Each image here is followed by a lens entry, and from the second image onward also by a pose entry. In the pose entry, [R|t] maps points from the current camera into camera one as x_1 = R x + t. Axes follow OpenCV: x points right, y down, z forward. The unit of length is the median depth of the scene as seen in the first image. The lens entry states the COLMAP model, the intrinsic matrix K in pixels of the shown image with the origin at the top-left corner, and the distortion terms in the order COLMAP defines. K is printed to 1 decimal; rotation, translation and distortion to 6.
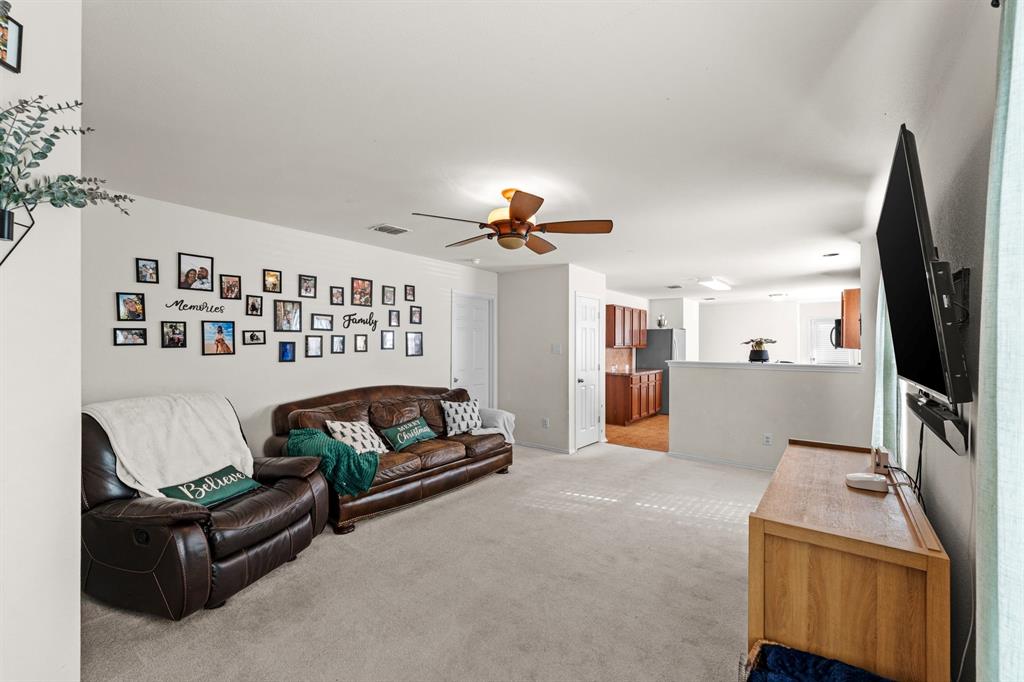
lens RADIAL K [[416.2, 0, 511.7], [0, 416.2, 344.5], [0, 0, 1]] dist [-0.001906, -0.000340]
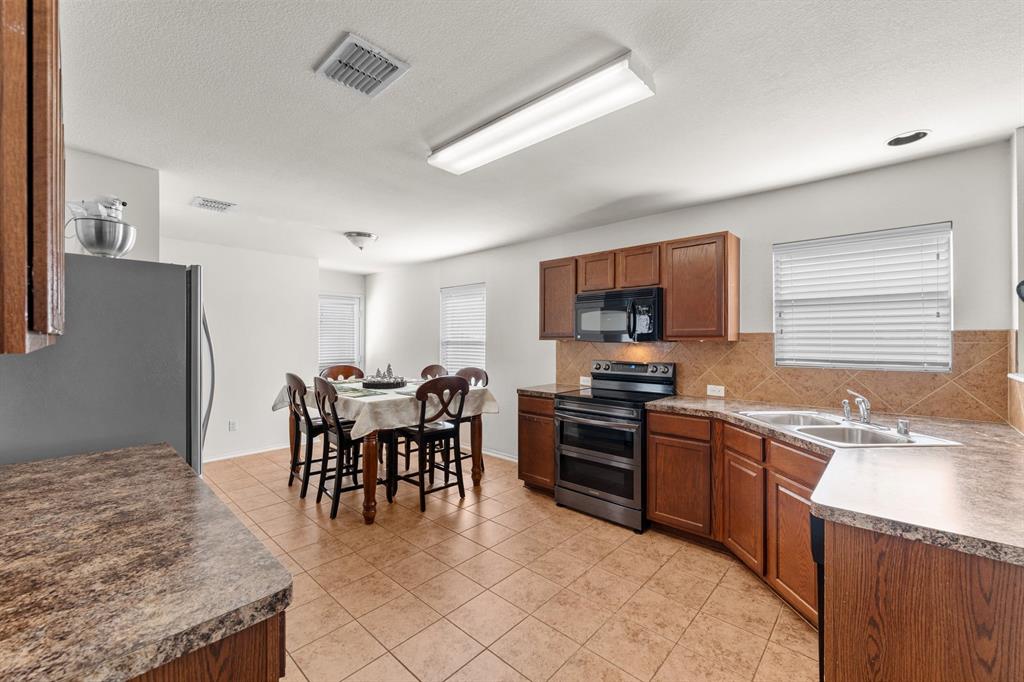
lens RADIAL K [[414.8, 0, 510.4], [0, 414.8, 337.4], [0, 0, 1]] dist [-0.000919, -0.000150]
pose [[0.077081, -0.000731, 0.997025, 0.305057], [-0.003588, 0.999993, 0.001011, 0.008714], [-0.997018, -0.003655, 0.077078, 1.562643]]
